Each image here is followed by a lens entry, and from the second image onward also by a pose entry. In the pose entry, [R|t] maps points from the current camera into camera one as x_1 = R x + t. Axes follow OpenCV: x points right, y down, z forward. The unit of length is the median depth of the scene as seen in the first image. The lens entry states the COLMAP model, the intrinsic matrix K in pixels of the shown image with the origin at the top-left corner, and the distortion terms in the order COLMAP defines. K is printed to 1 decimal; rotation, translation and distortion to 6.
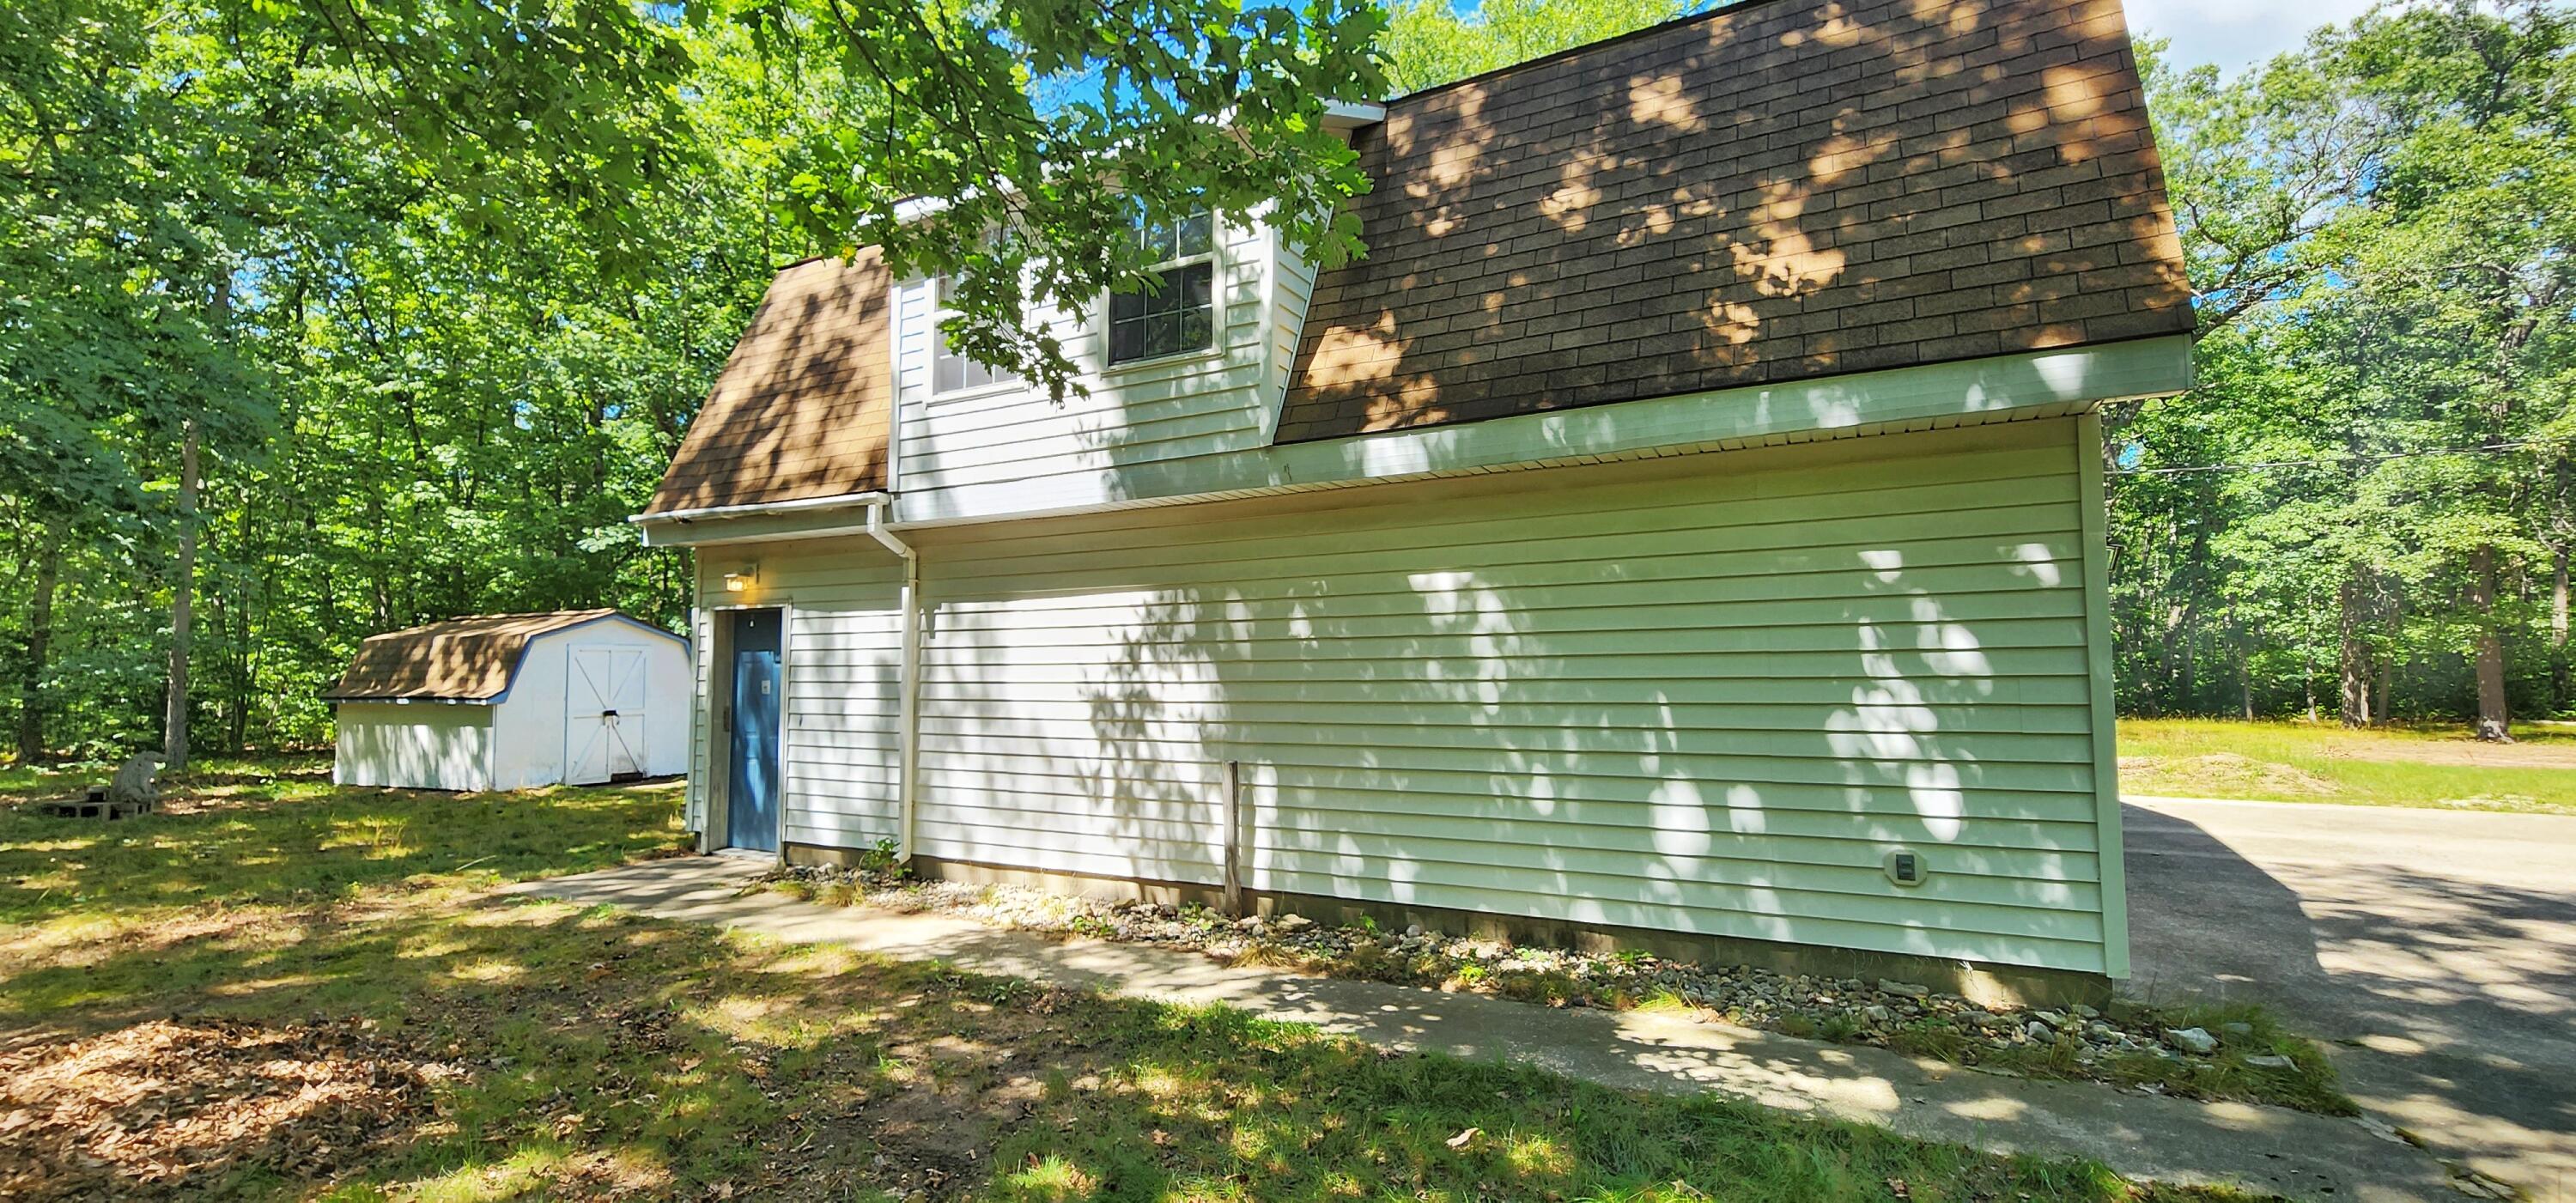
lens RADIAL K [[1038.6, 0, 1291.4], [0, 1038.6, 648.4], [0, 0, 1]] dist [0.000014, 0.000326]
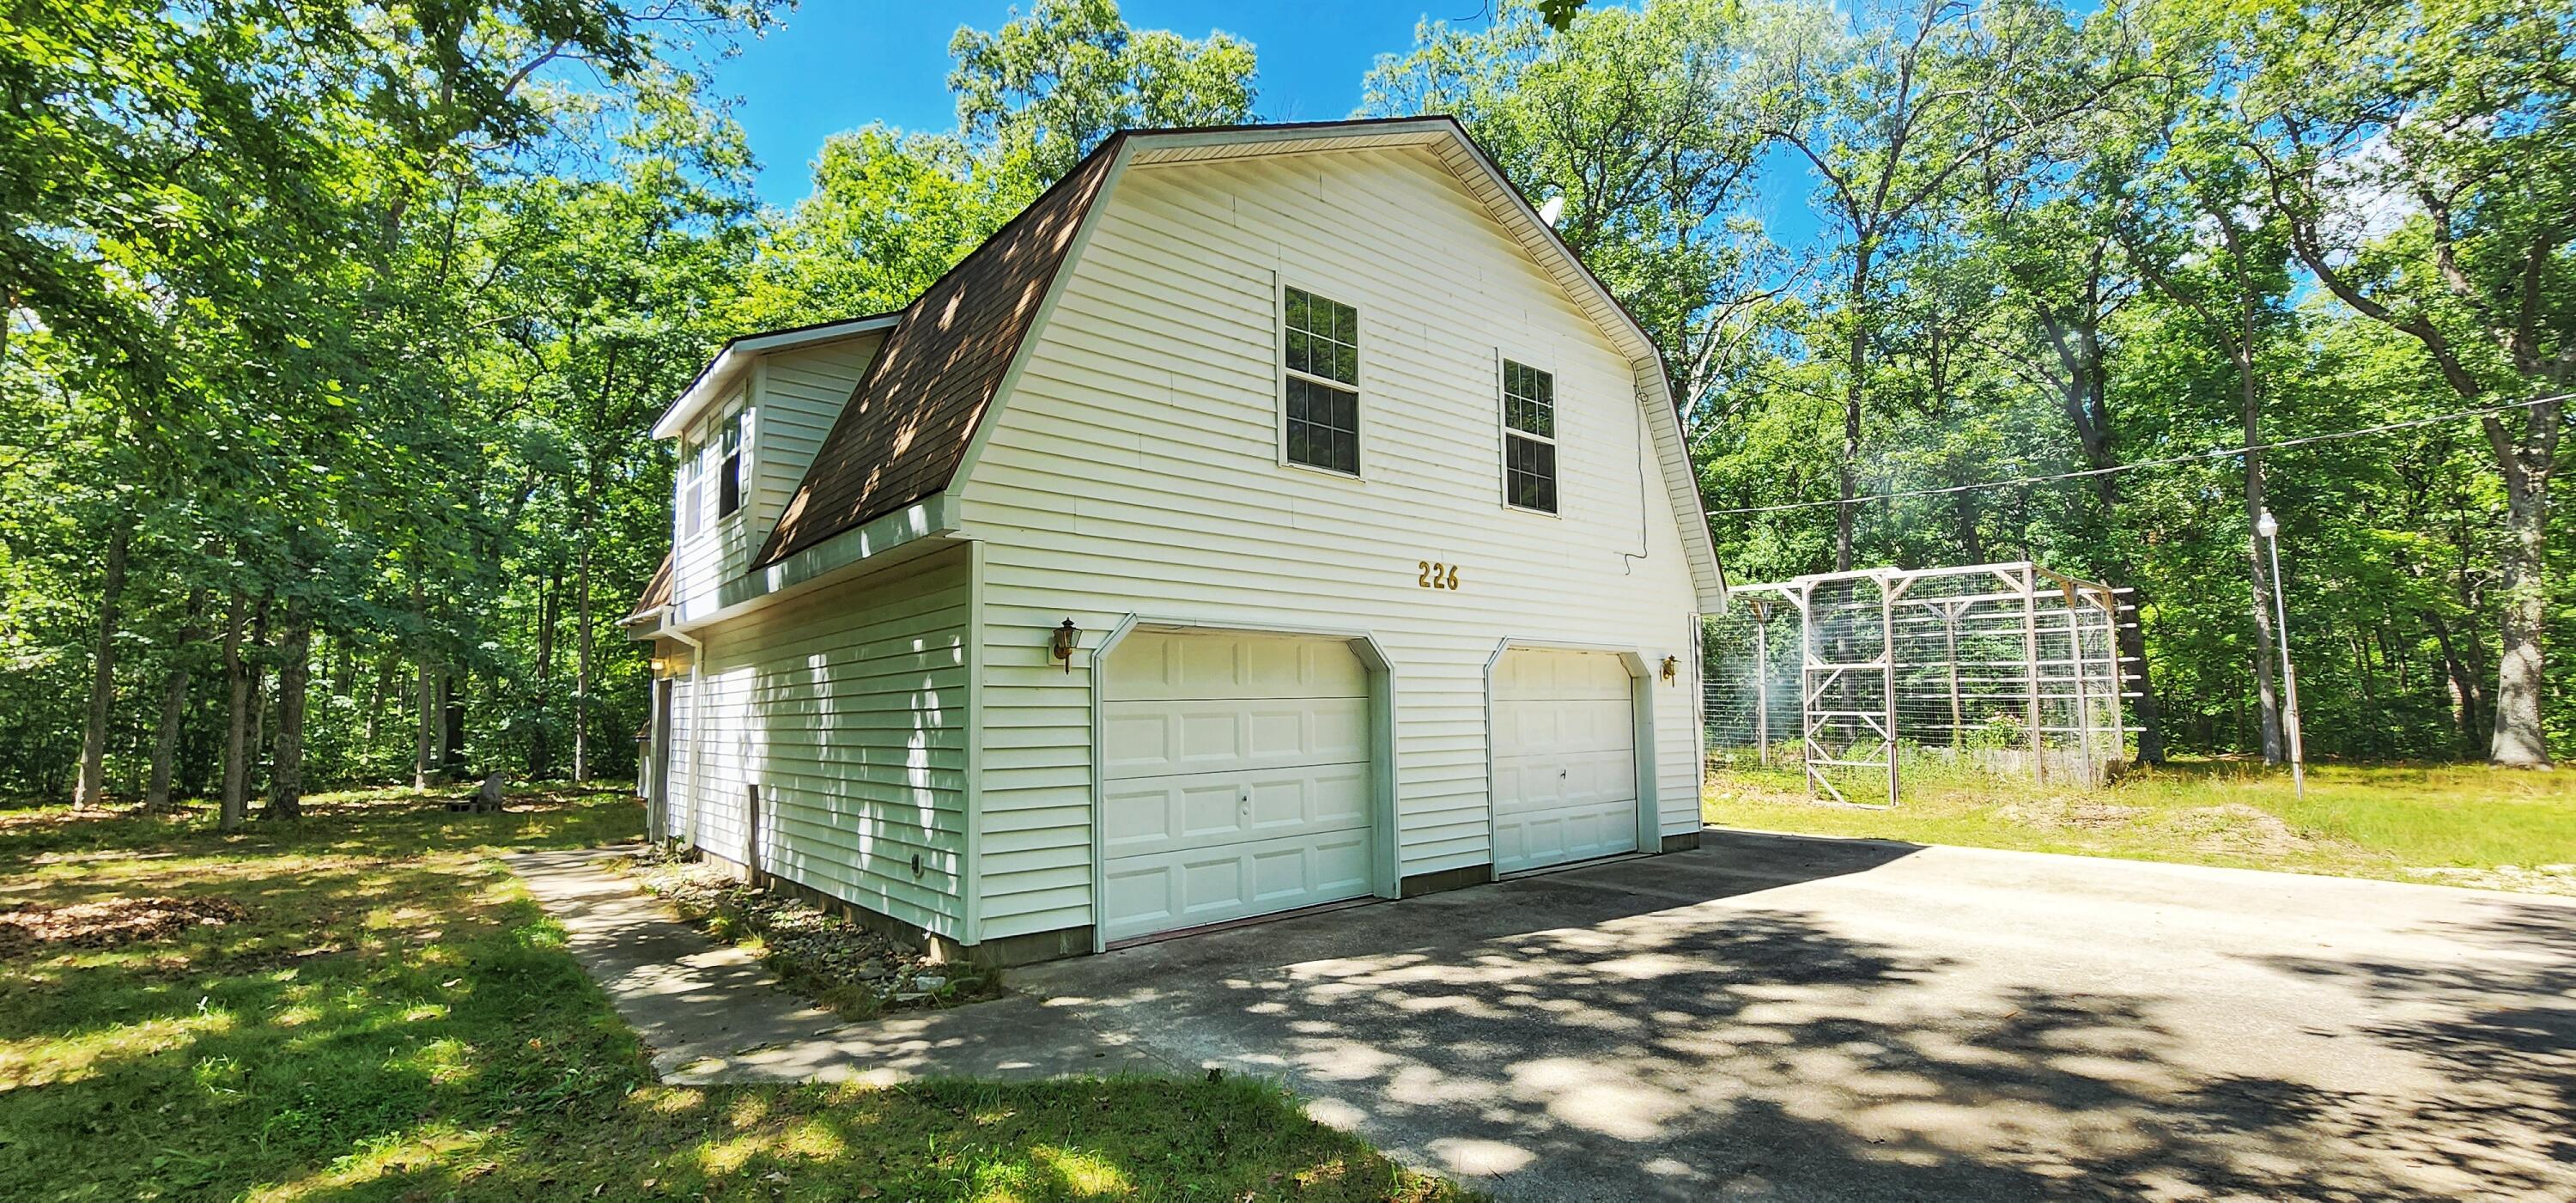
lens RADIAL K [[1038.6, 0, 1291.4], [0, 1038.6, 648.4], [0, 0, 1]] dist [0.000014, 0.000326]
pose [[0.928385, -0.034497, -0.370015, 1.787935], [0.023297, 0.999126, -0.034696, -0.022279], [0.370889, 0.023591, 0.928378, -0.149500]]
